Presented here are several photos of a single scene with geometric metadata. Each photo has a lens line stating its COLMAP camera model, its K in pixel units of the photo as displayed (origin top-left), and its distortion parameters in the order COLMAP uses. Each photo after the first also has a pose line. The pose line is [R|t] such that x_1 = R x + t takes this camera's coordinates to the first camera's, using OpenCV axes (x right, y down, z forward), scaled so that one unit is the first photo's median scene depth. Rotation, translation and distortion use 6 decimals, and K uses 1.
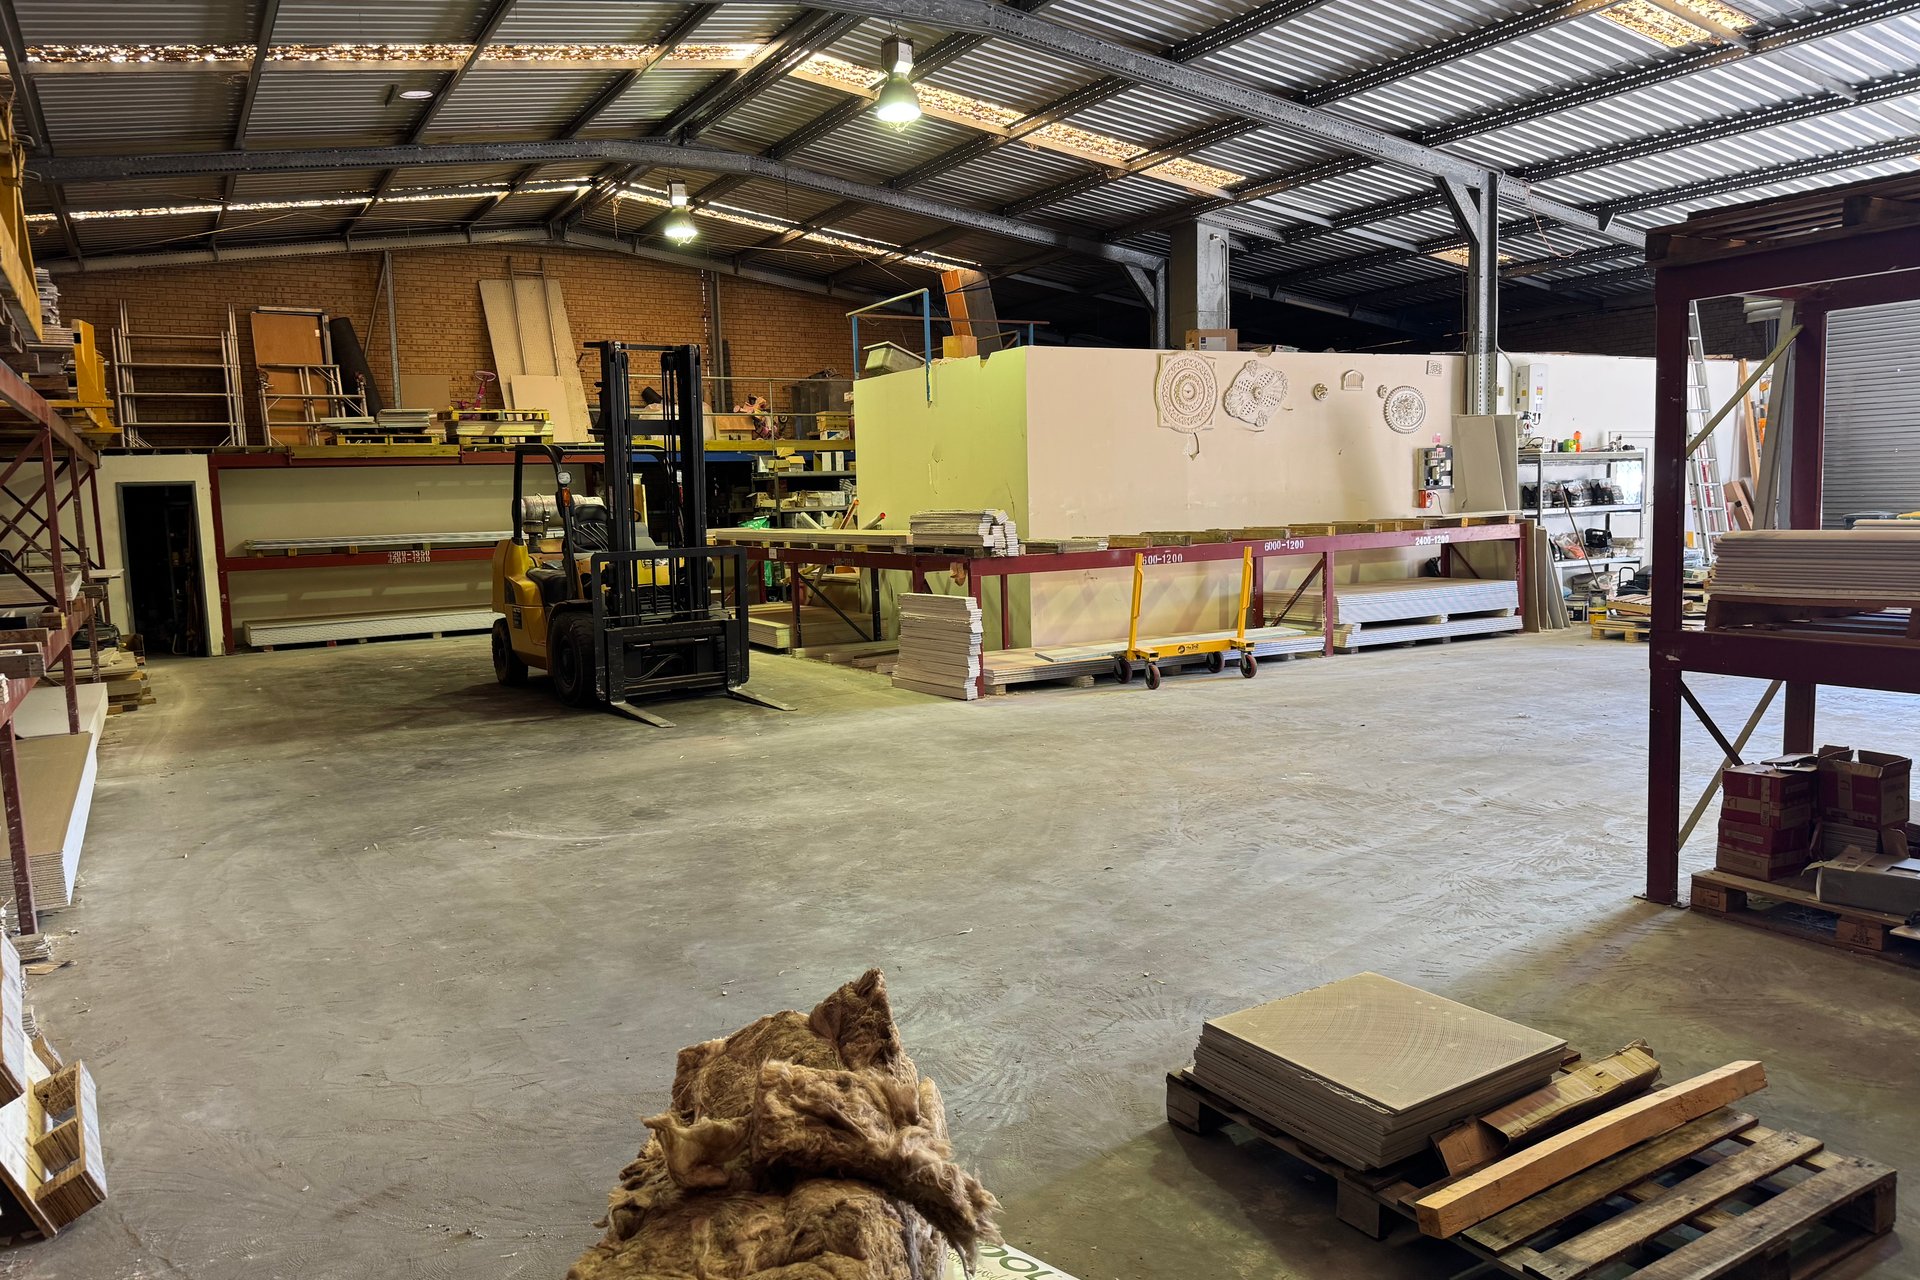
lens RADIAL K [[1357.2, 0, 960.0], [0, 1357.2, 640.0], [0, 0, 1]] dist [0.098375, -0.136325]
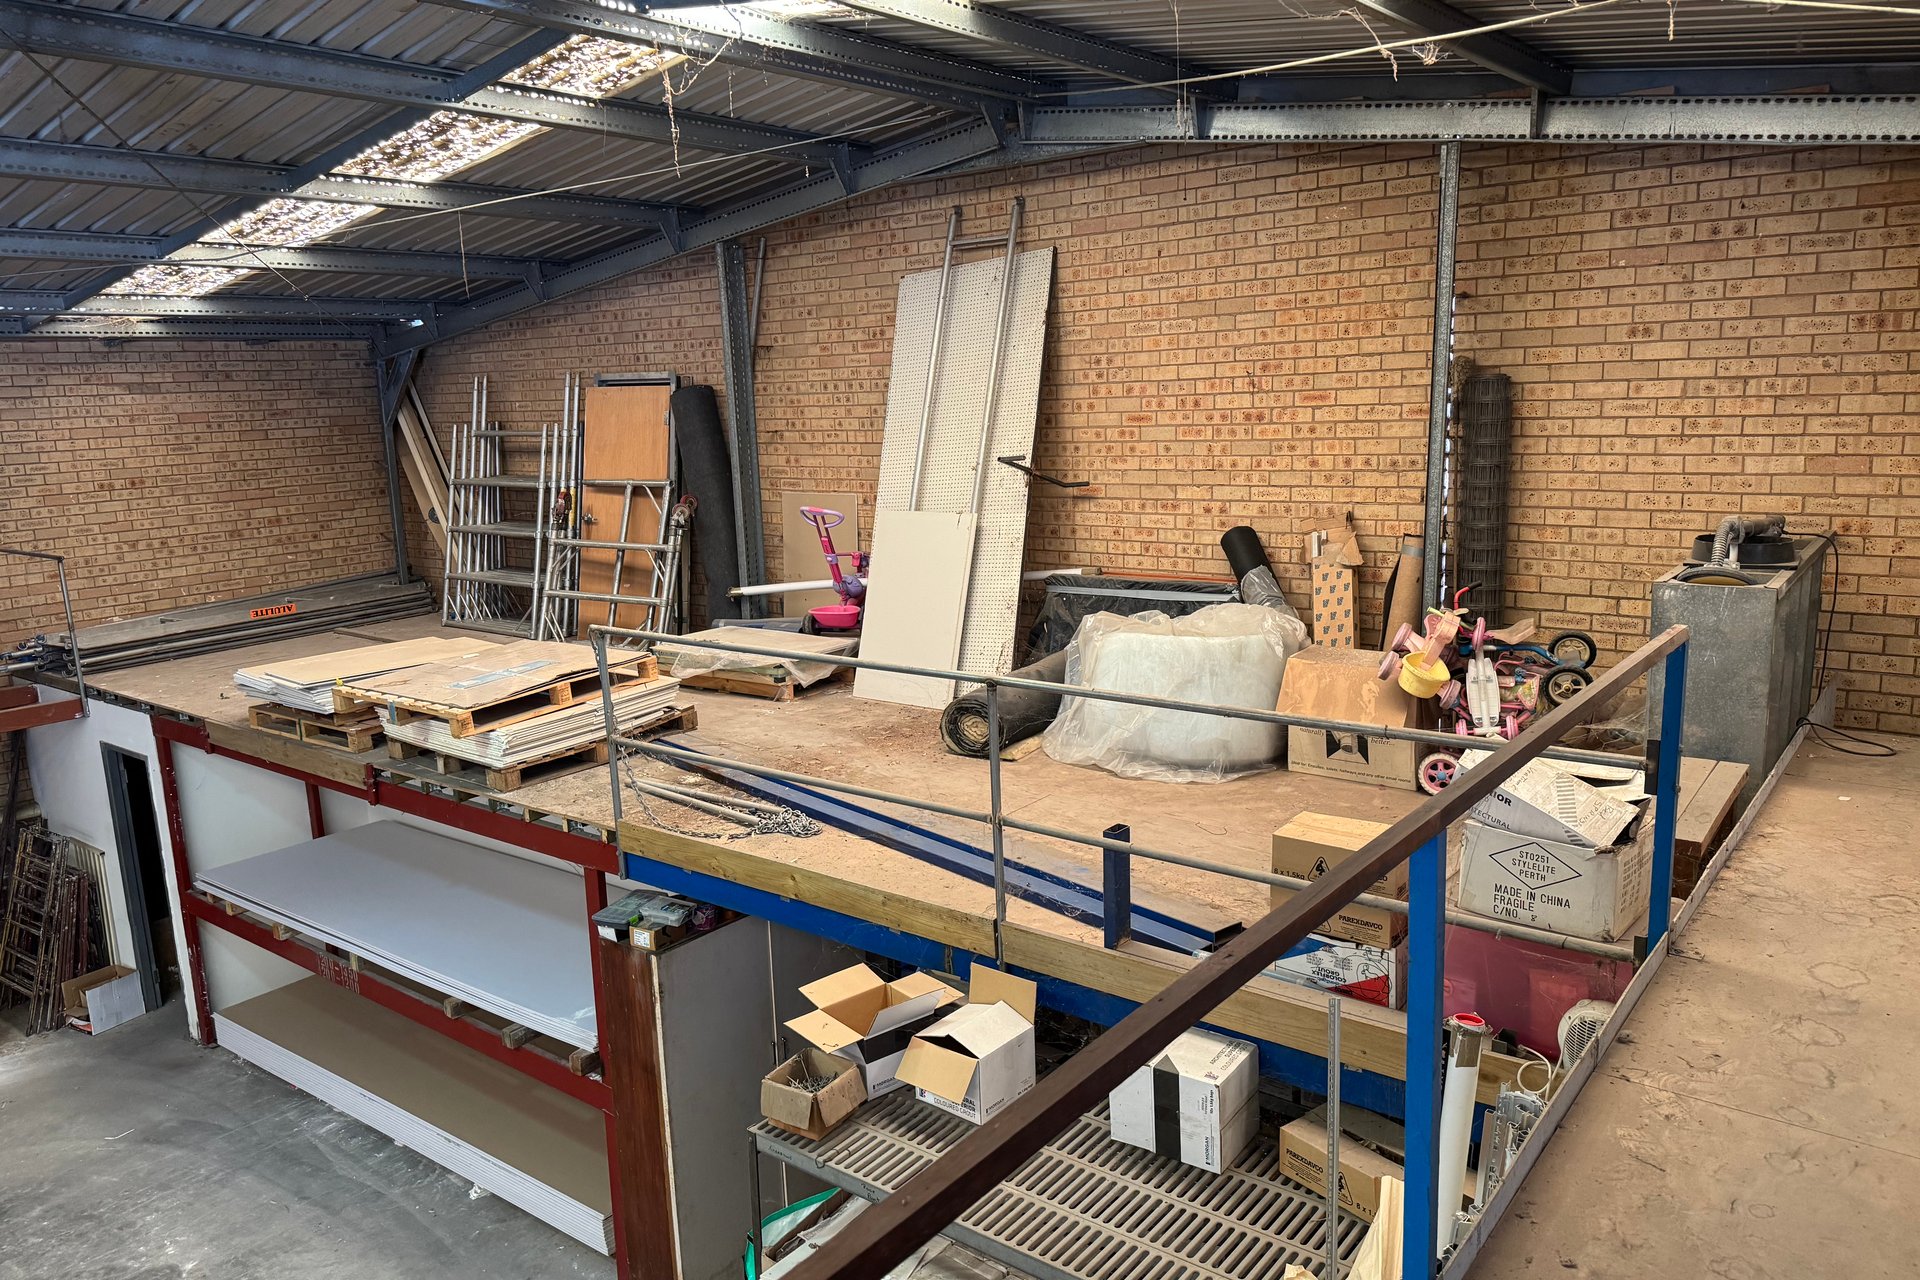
lens RADIAL K [[1357.2, 0, 960.0], [0, 1357.2, 640.0], [0, 0, 1]] dist [0.098375, -0.136325]
pose [[0.372043, 0.188008, -0.908976, 0.080364], [-0.076698, 0.982150, 0.171751, -0.267438], [0.925041, 0.005818, 0.379822, 1.019664]]
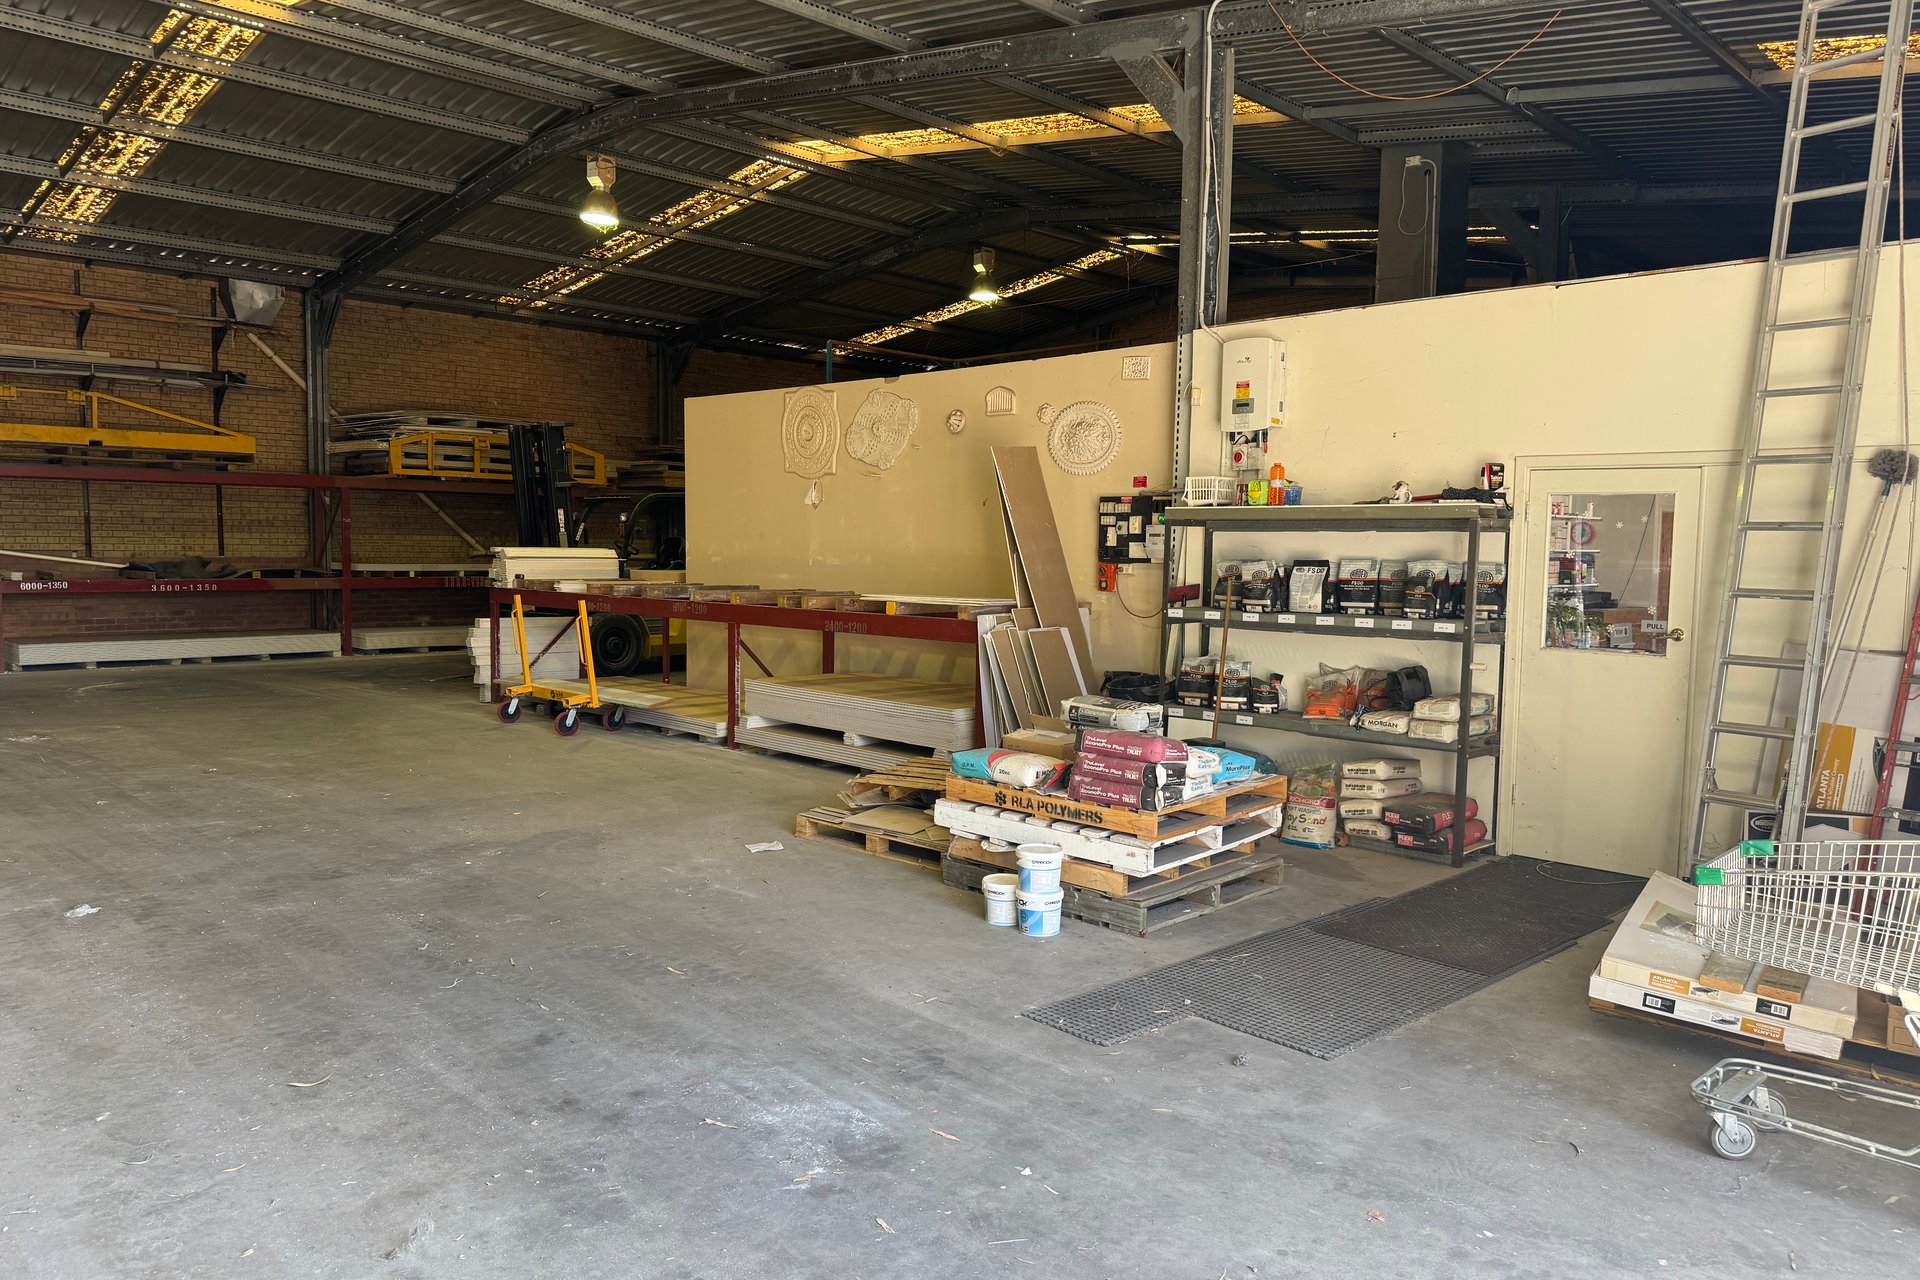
lens RADIAL K [[1357.2, 0, 960.0], [0, 1357.2, 640.0], [0, 0, 1]] dist [0.098375, -0.136325]
pose [[0.260944, 0.105292, -0.959595, 0.807675], [-0.124301, 0.989424, 0.074764, -0.097999], [0.957318, 0.099770, 0.271272, 0.670541]]
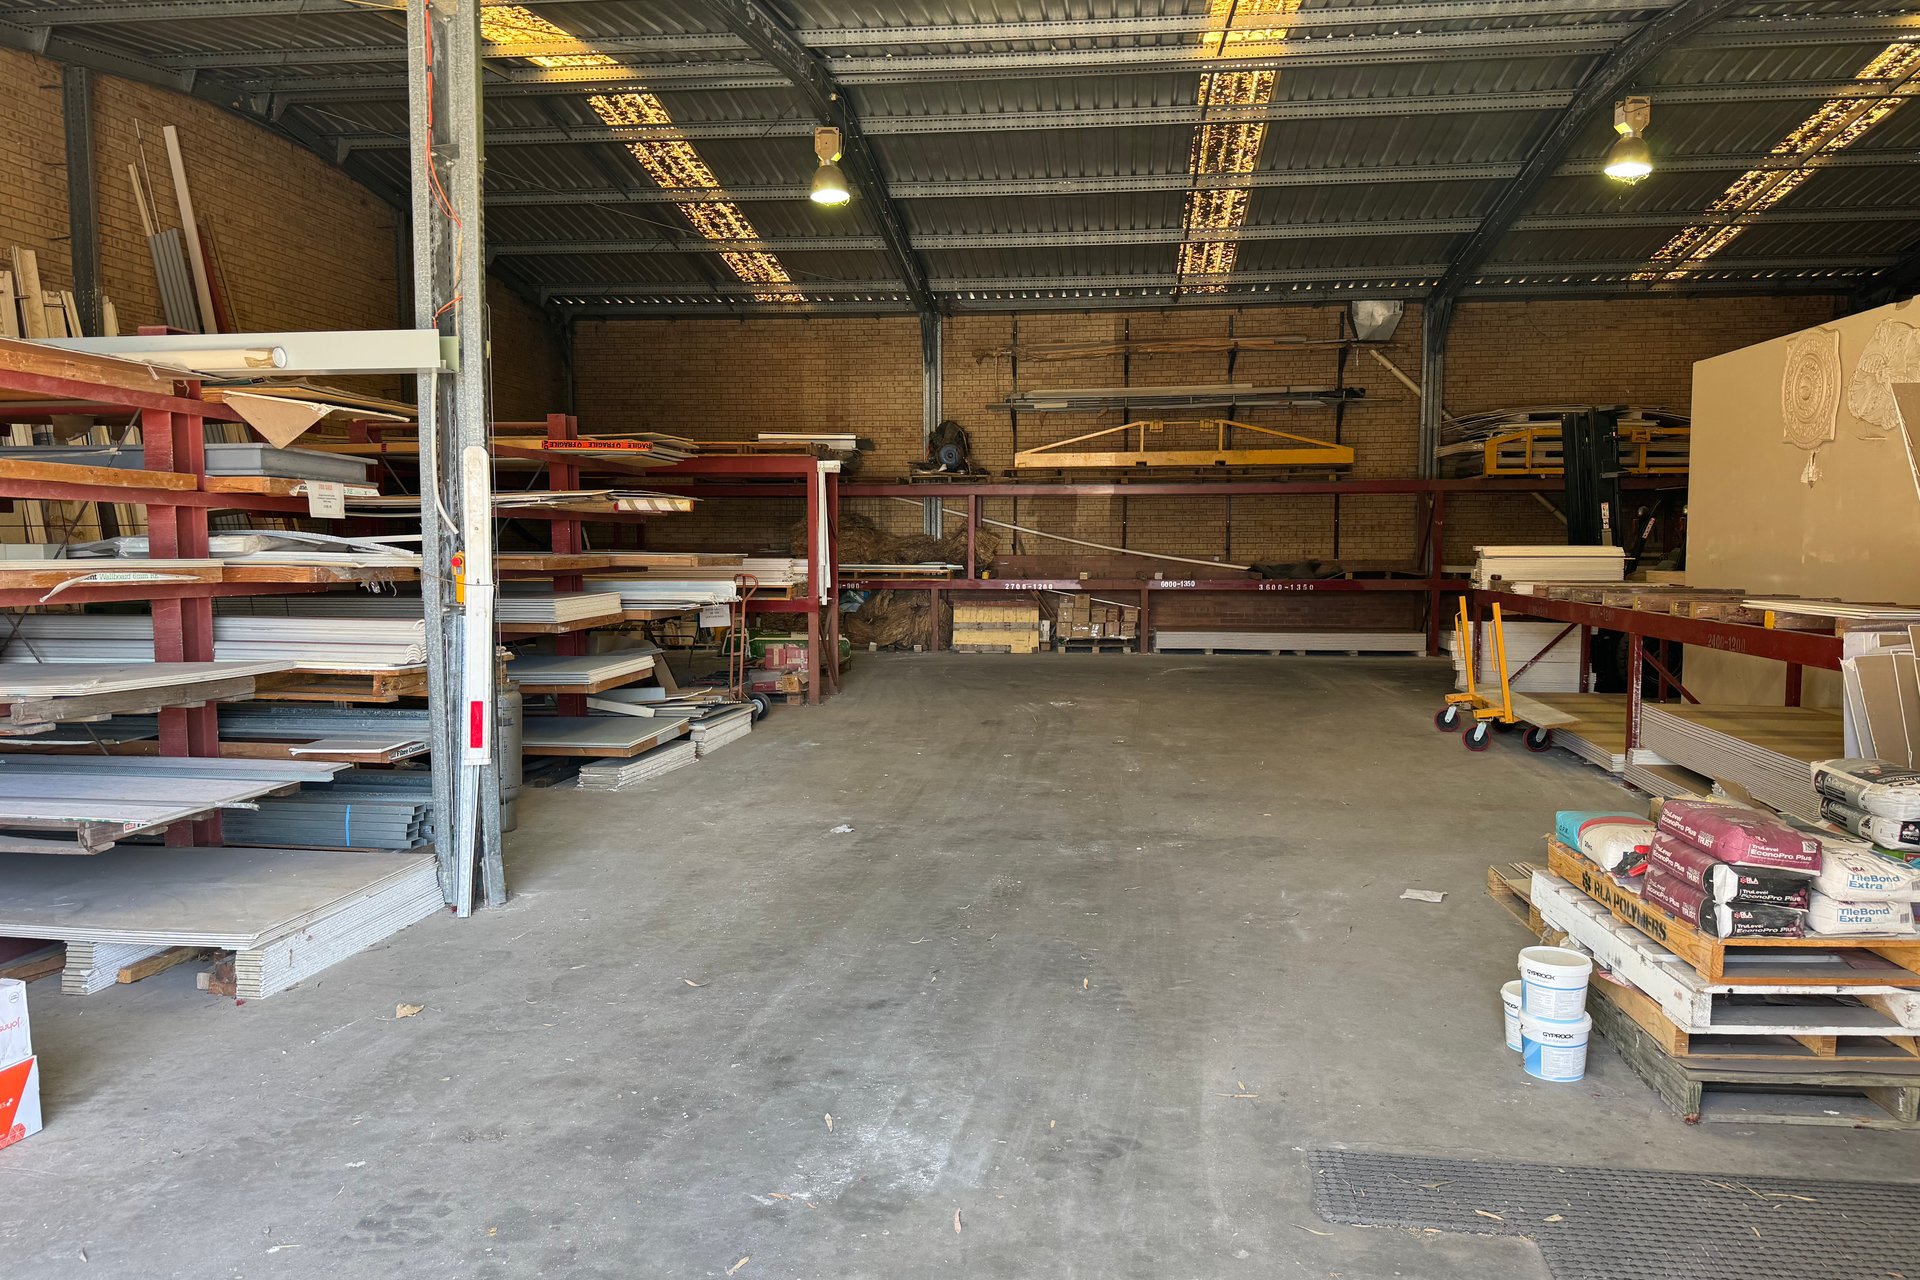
lens RADIAL K [[1357.2, 0, 960.0], [0, 1357.2, 640.0], [0, 0, 1]] dist [0.098375, -0.136325]
pose [[-0.601352, 0.091139, -0.793769, 0.743411], [-0.065457, 0.984514, 0.162630, -0.110684], [0.796298, 0.149755, -0.586074, 0.836499]]
